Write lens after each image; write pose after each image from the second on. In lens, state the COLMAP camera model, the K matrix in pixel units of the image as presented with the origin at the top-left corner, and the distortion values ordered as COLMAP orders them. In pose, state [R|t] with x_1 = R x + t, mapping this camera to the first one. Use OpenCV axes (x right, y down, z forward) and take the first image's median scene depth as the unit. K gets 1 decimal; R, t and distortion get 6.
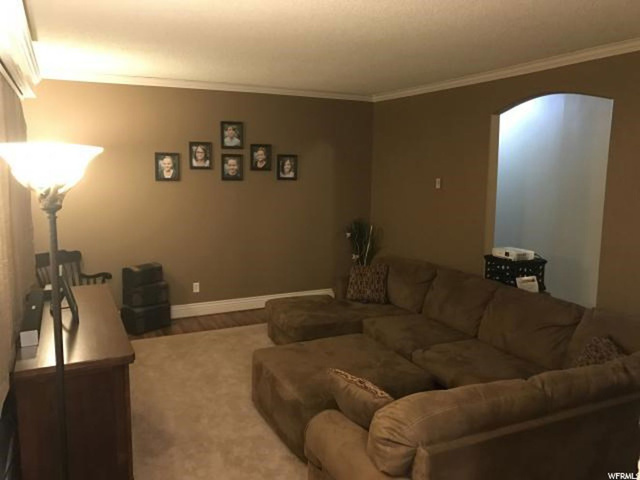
lens RADIAL K [[528.9, 0, 325.6], [0, 528.9, 238.9], [0, 0, 1]] dist [0.052516, -0.013987]
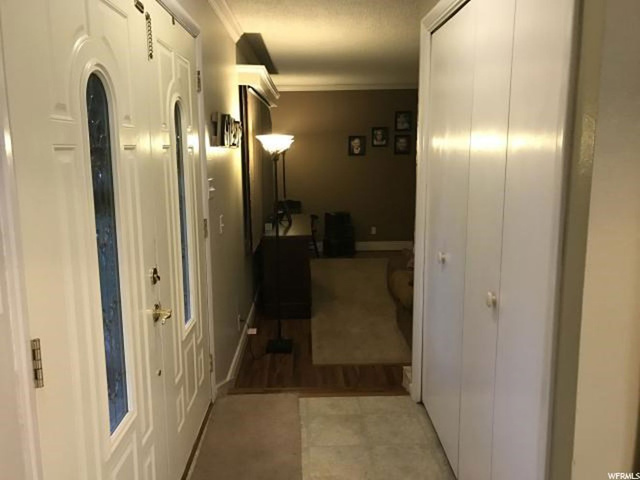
lens RADIAL K [[528.9, 0, 318.2], [0, 528.9, 240.6], [0, 0, 1]] dist [0.052516, -0.013987]
pose [[0.906896, 0.047938, -0.418619, 0.222259], [-0.032583, 0.998511, 0.043757, 0.062734], [0.420093, -0.026043, 0.907107, -0.359292]]
